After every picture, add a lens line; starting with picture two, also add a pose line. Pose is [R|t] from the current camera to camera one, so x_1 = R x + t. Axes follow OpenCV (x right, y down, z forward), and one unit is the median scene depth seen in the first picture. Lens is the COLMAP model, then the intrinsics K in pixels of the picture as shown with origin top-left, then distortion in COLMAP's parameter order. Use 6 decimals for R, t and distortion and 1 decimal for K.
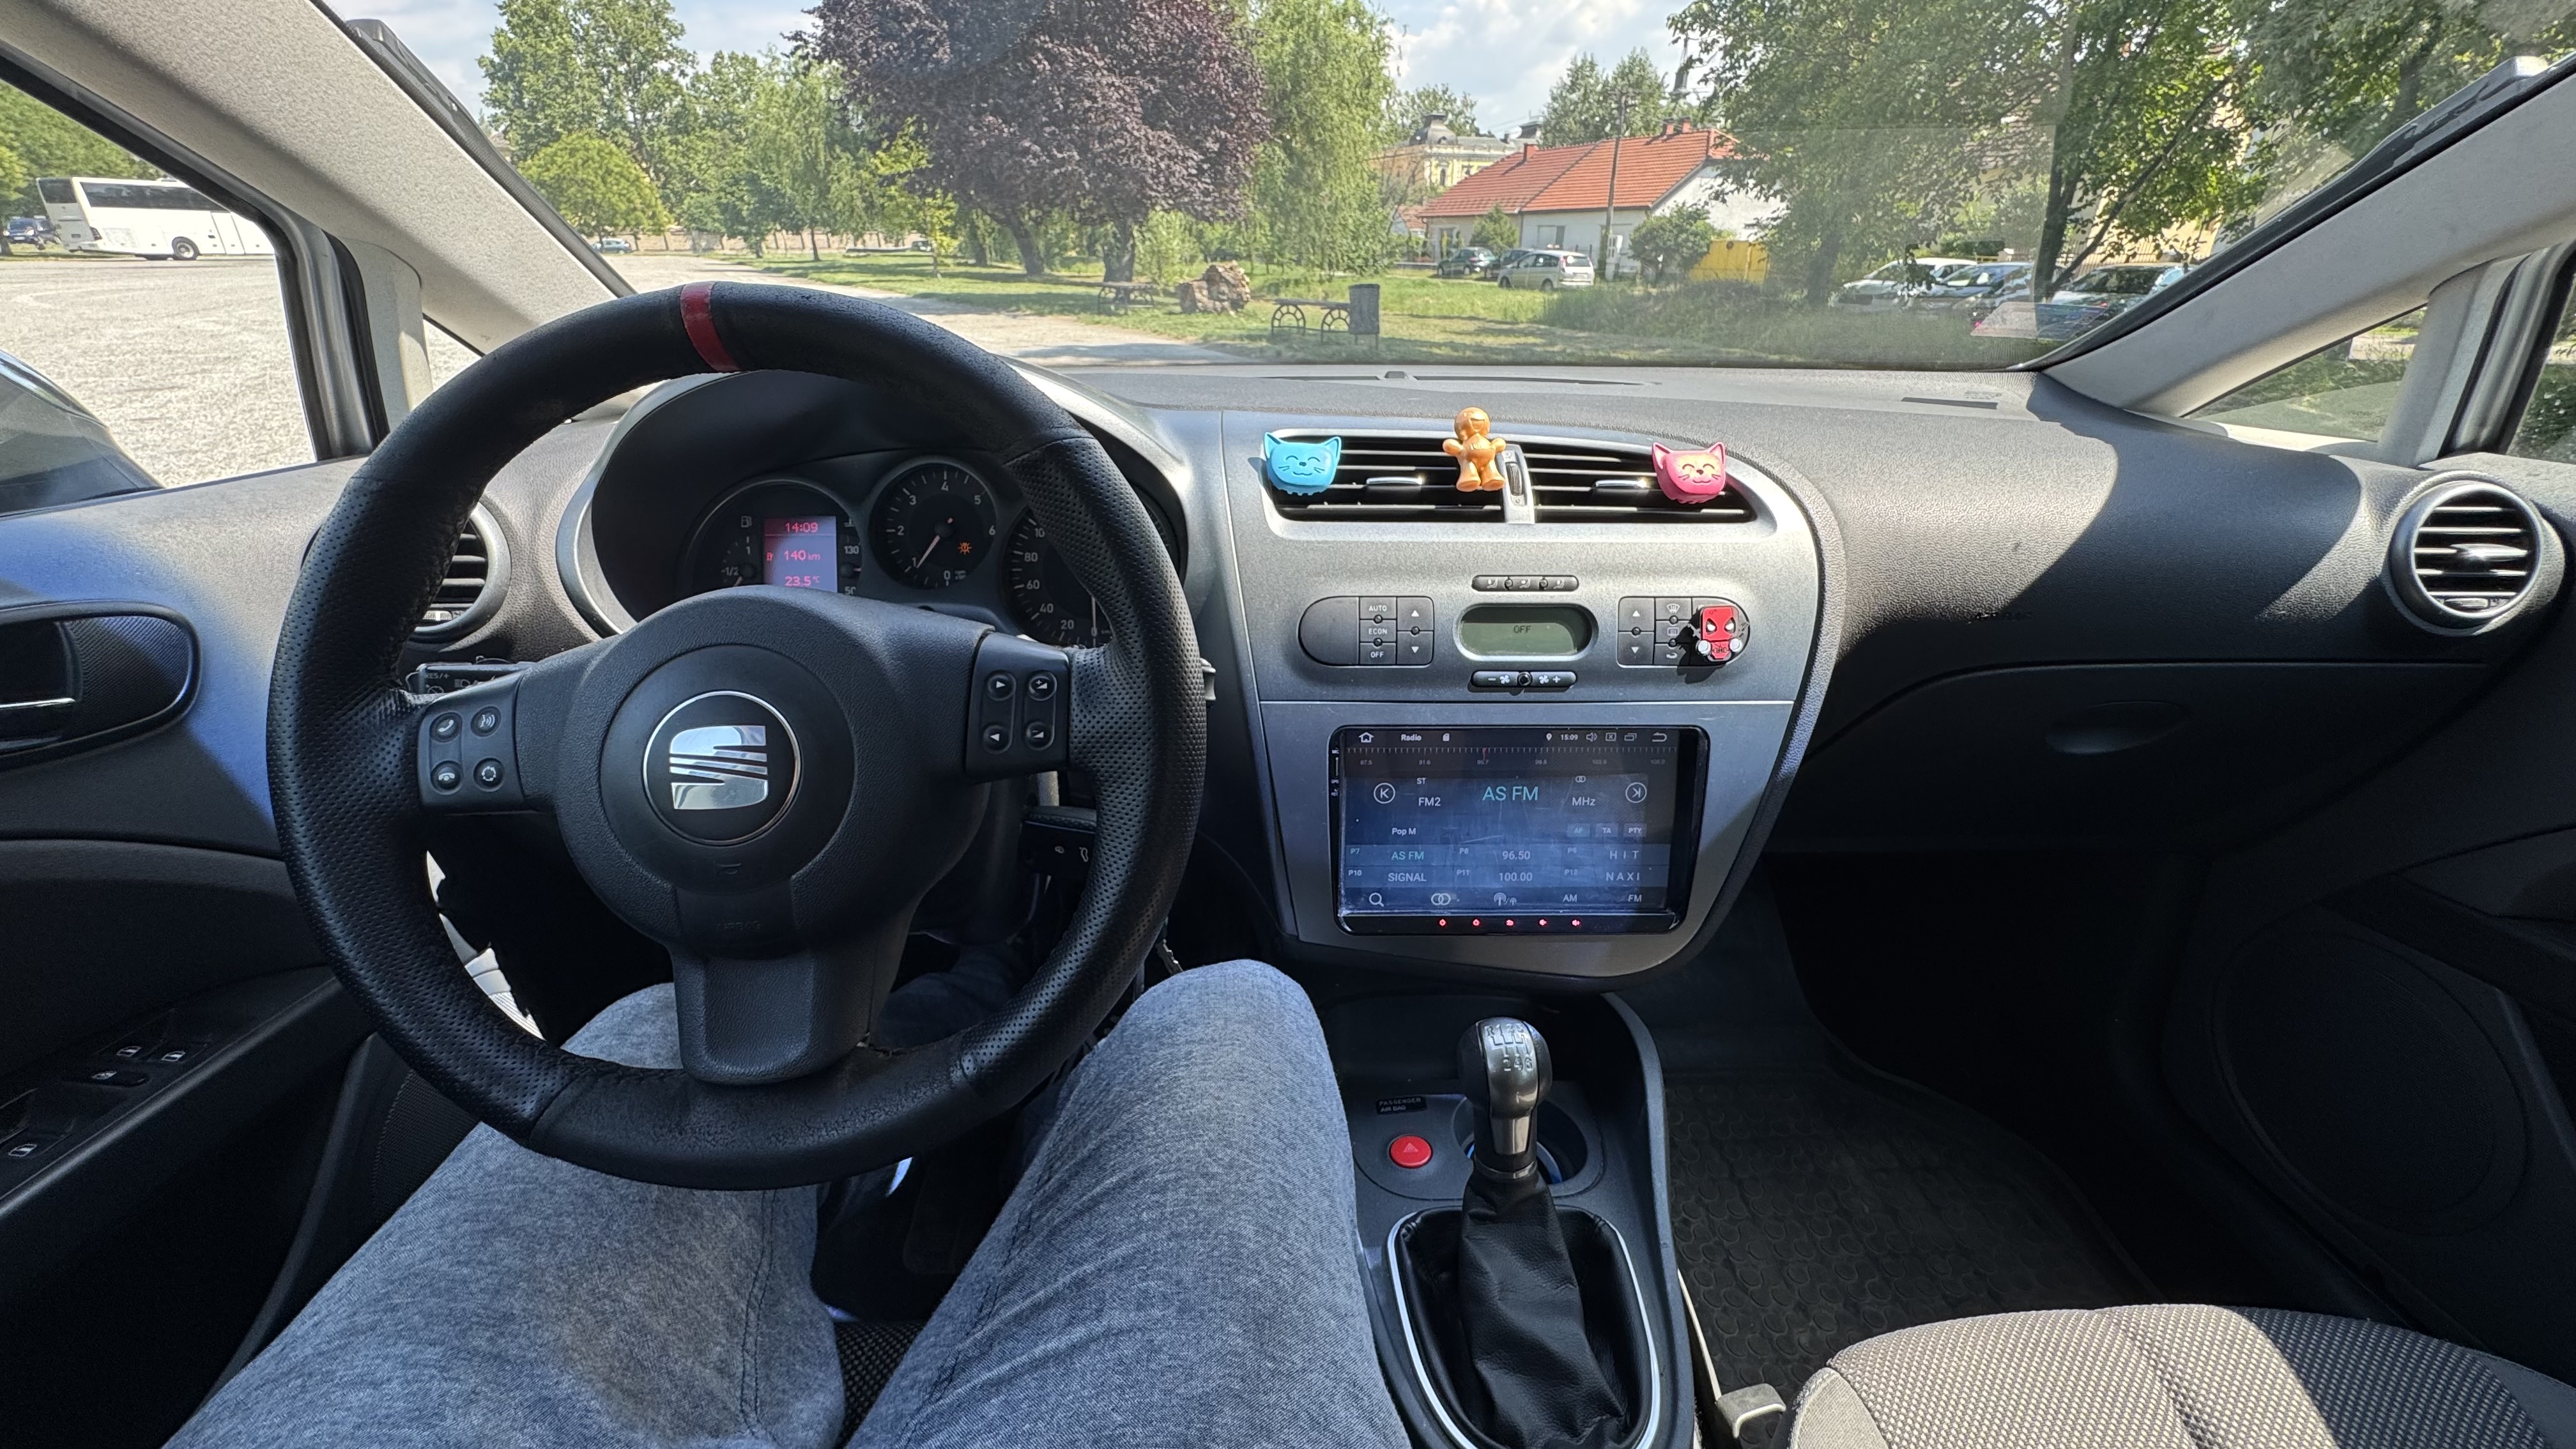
lens RADIAL K [[1068.7, 0, 1263.6], [0, 1068.7, 709.2], [0, 0, 1]] dist [0.014604, 0.001427]
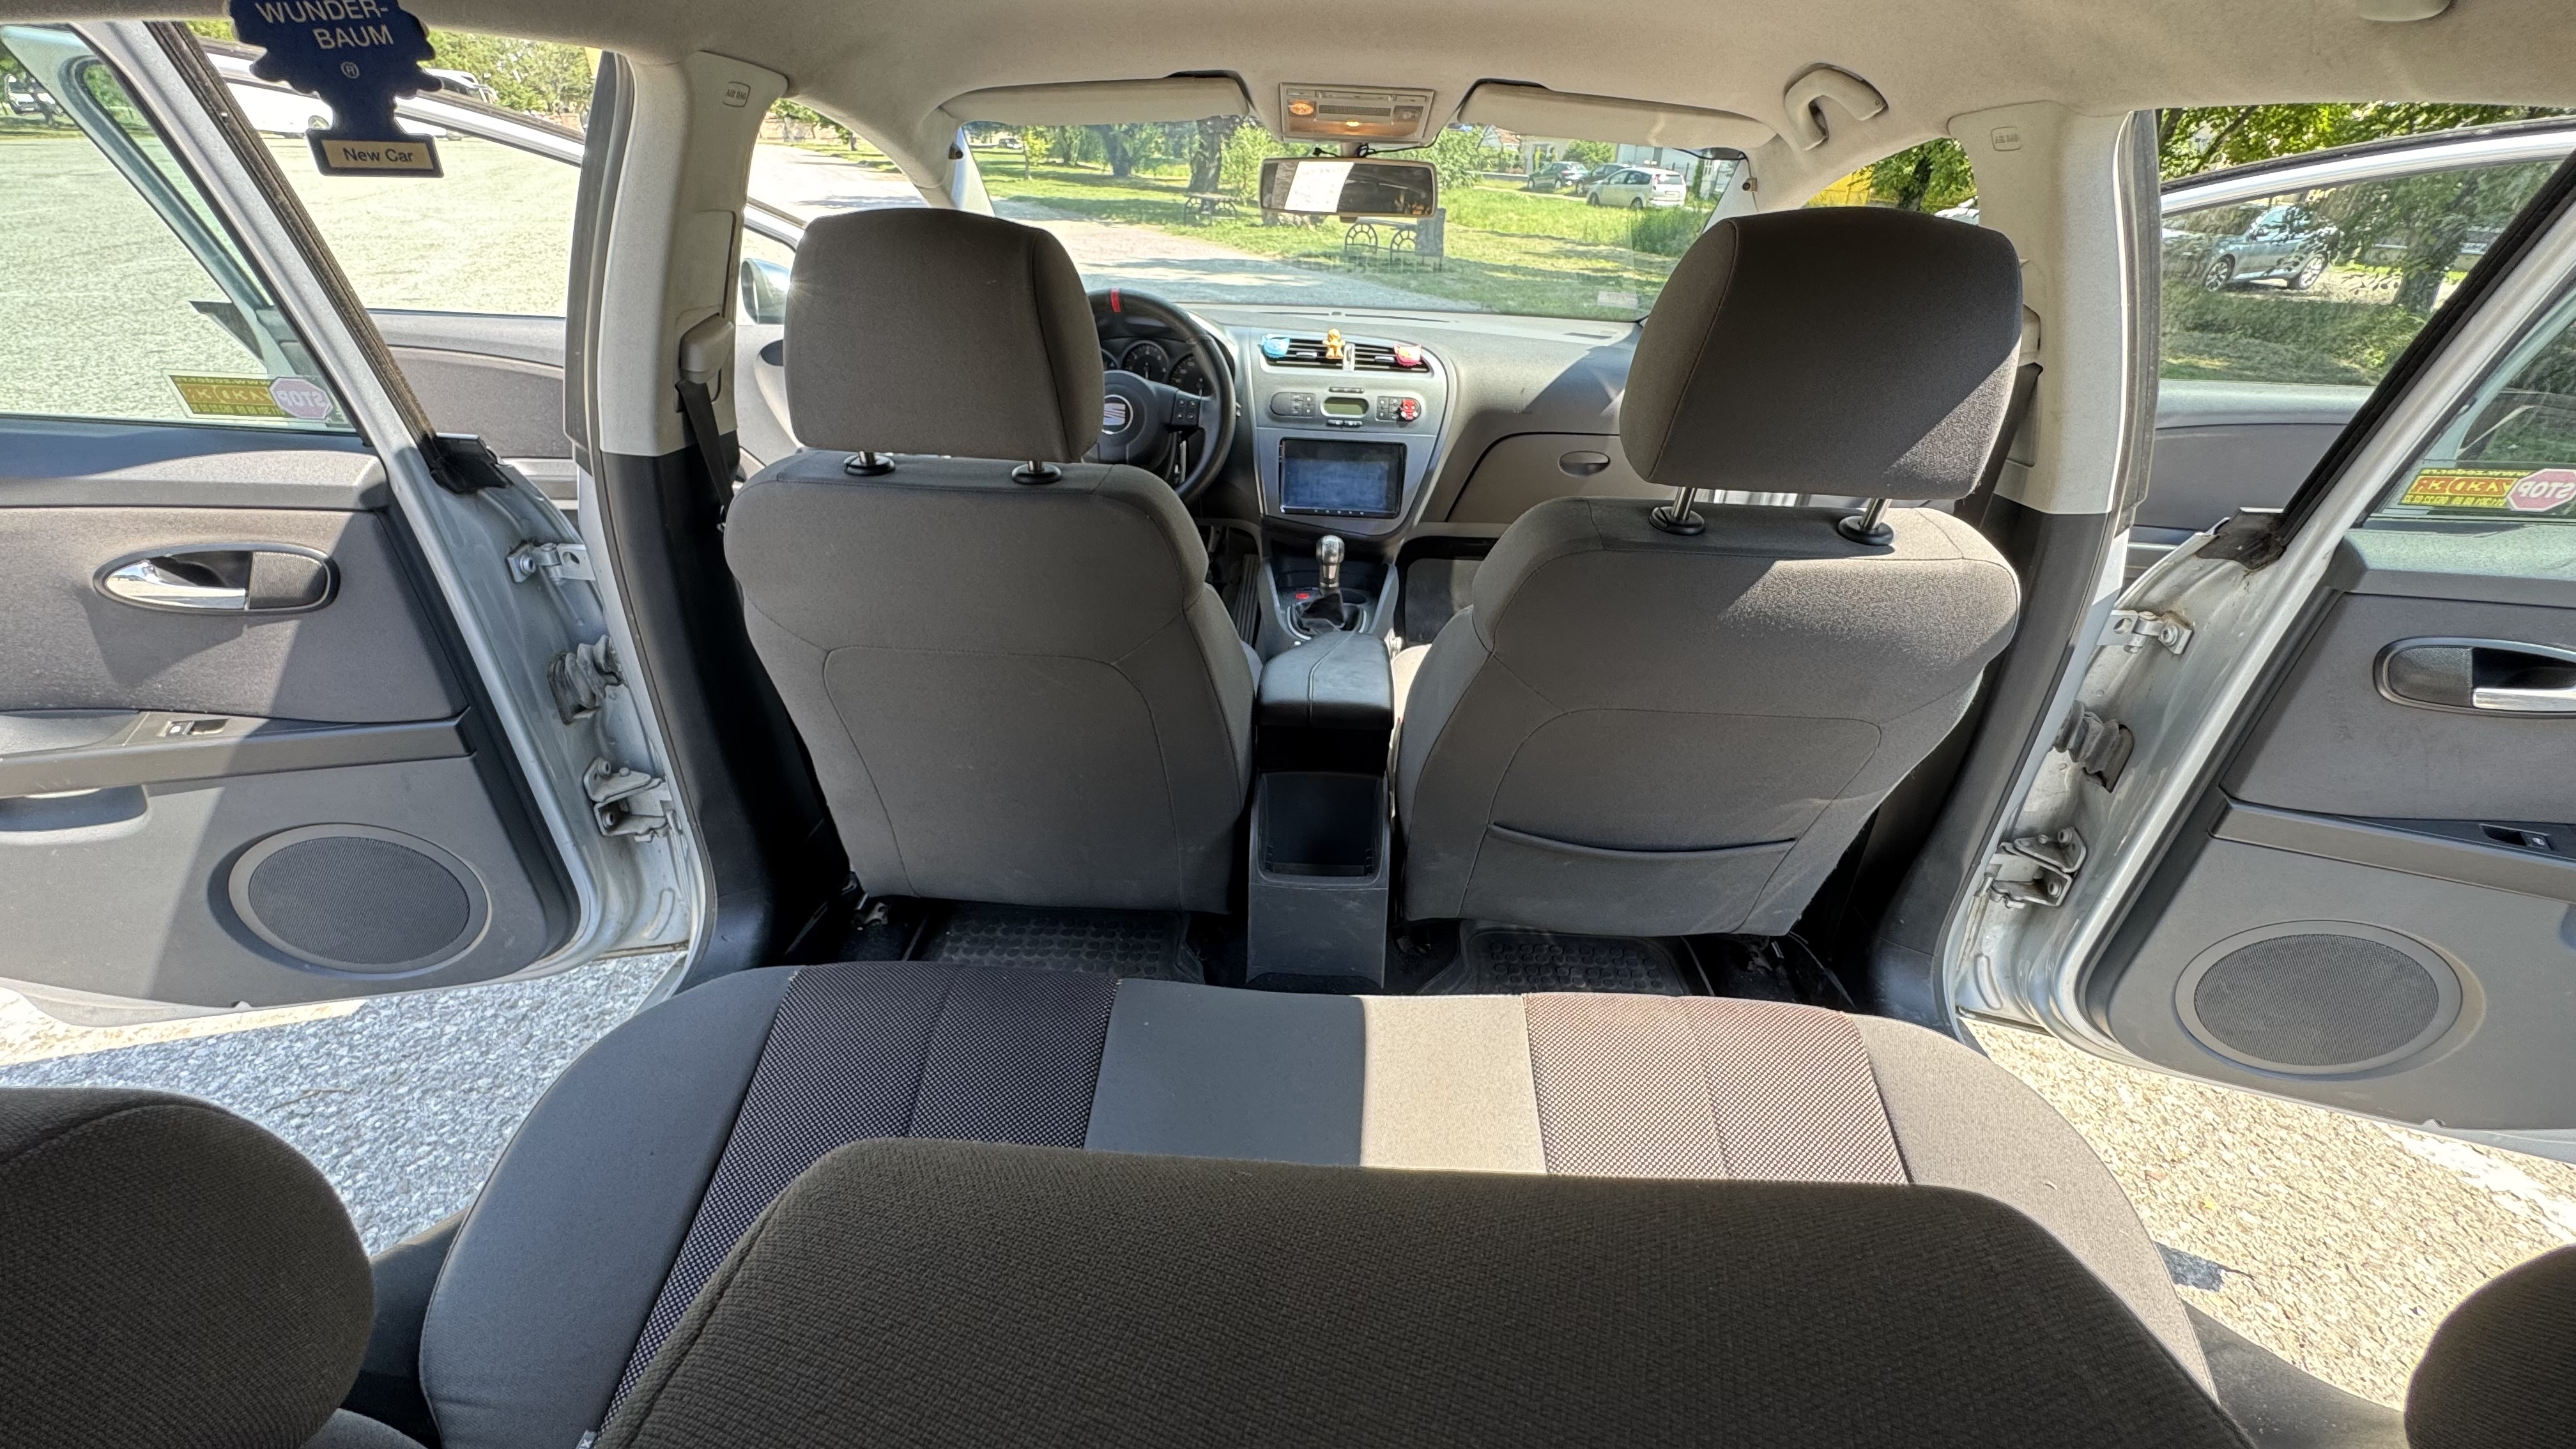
lens RADIAL K [[1068.7, 0, 1268.7], [0, 1068.7, 715.3], [0, 0, 1]] dist [0.014604, 0.001427]
pose [[0.997128, 0.056370, -0.050578, 0.225564], [-0.052168, 0.995360, 0.080857, 0.544905], [0.054902, -0.077986, 0.995442, -2.021761]]
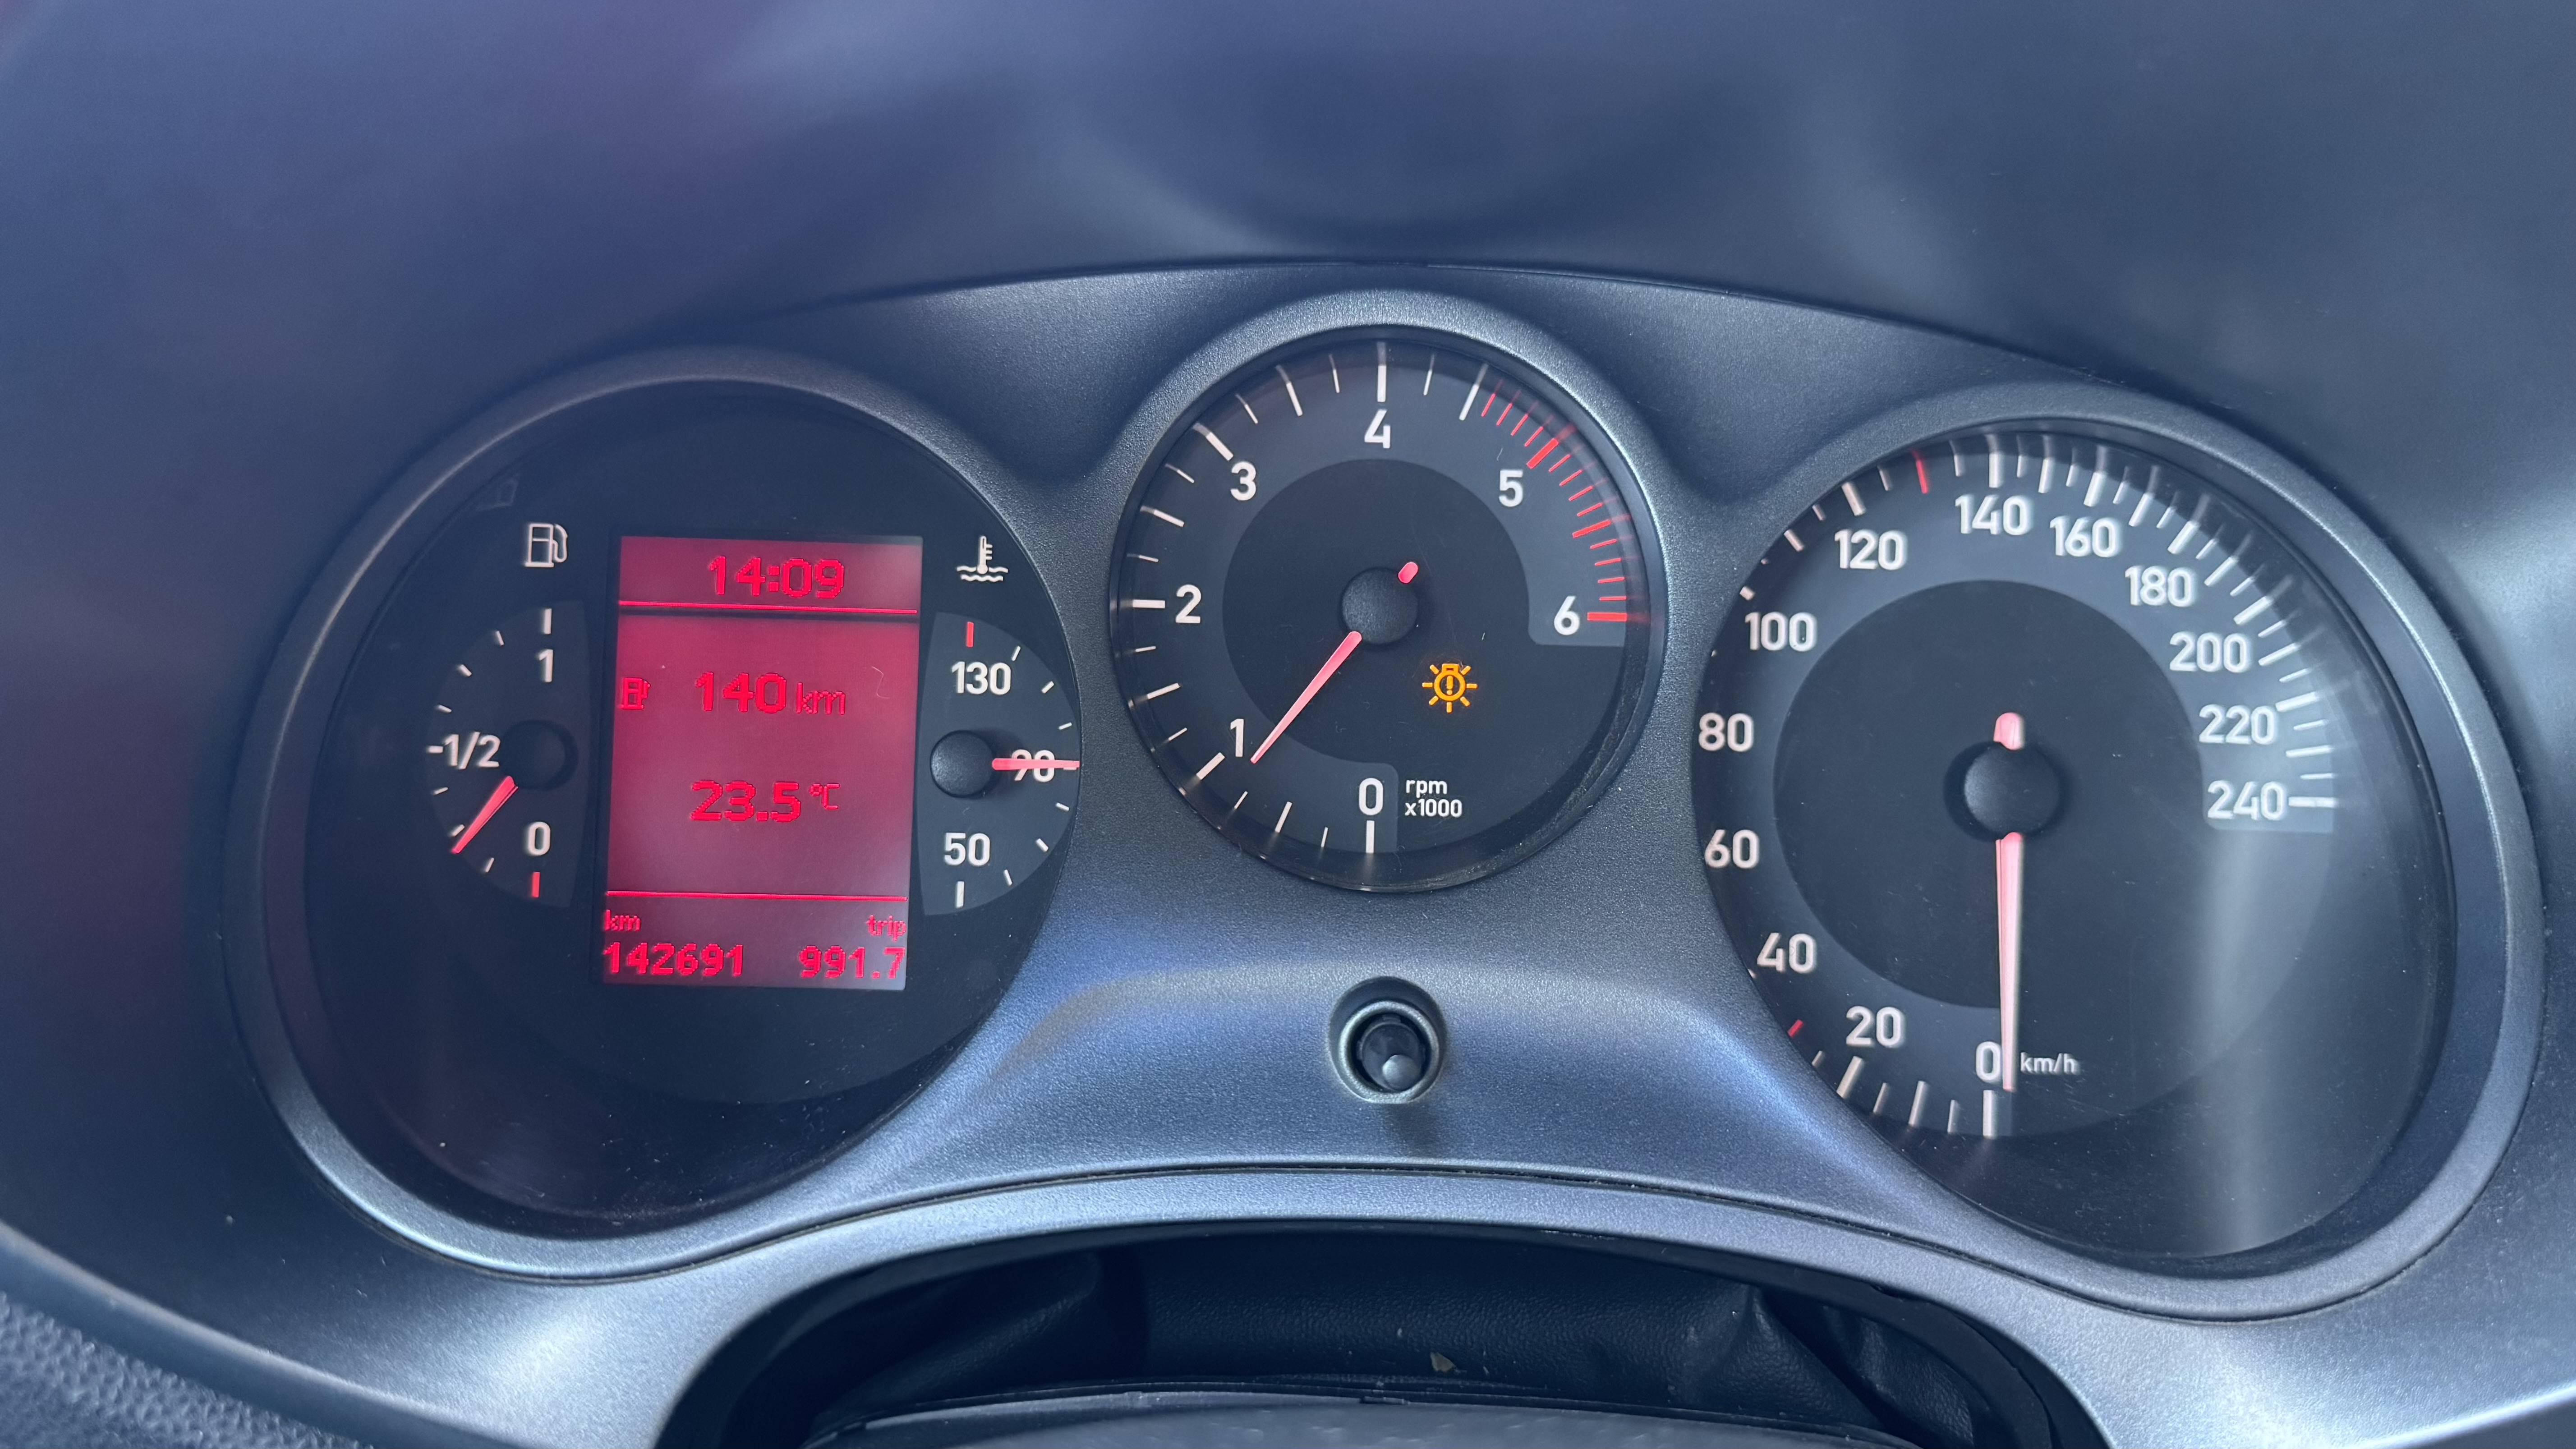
lens RADIAL K [[1904.3, 0, 1328.6], [0, 1904.3, 657.9], [0, 0, 1]] dist [0.080170, -0.095468]
pose [[0.999372, 0.033677, -0.011050, -0.354910], [-0.034635, 0.994115, -0.102646, -0.132086], [0.007528, 0.102964, 0.994657, 0.682379]]
